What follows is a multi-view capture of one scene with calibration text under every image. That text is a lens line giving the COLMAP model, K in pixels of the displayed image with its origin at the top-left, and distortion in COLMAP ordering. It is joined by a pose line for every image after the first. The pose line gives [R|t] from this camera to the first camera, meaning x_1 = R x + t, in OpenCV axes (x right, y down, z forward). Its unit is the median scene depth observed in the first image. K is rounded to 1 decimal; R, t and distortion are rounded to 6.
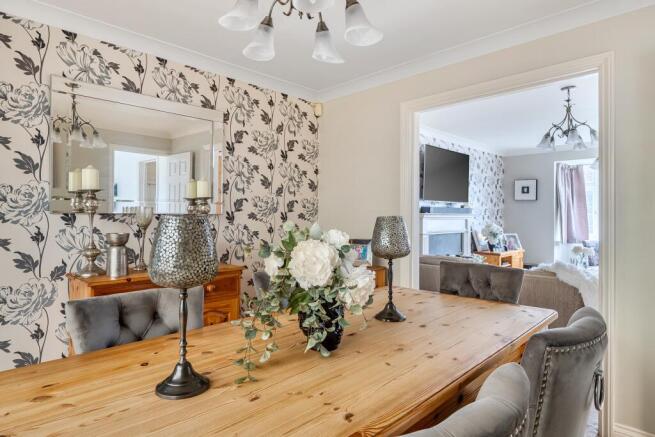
lens RADIAL K [[439.8, 0, 327.9], [0, 439.8, 222.1], [0, 0, 1]] dist [-0.016467, 0.002123]
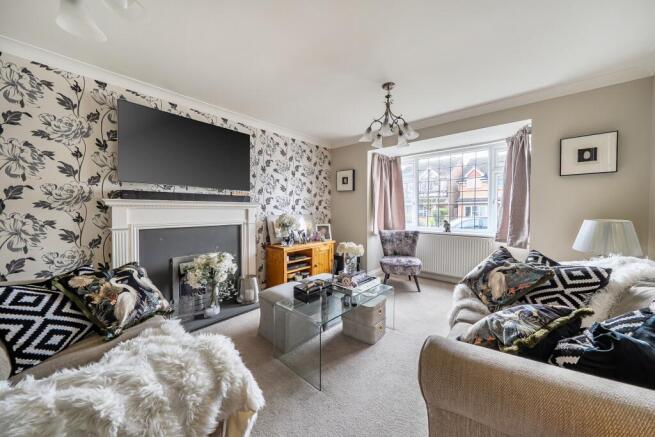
lens RADIAL K [[224.2, 0, 330.8], [0, 224.2, 213.9], [0, 0, 1]] dist [-0.002419, -0.000230]
pose [[0.999921, 0.007560, -0.010064, 0.214410], [-0.007405, 0.999855, 0.015314, -0.002581], [0.010178, -0.015238, 0.999832, 0.247714]]
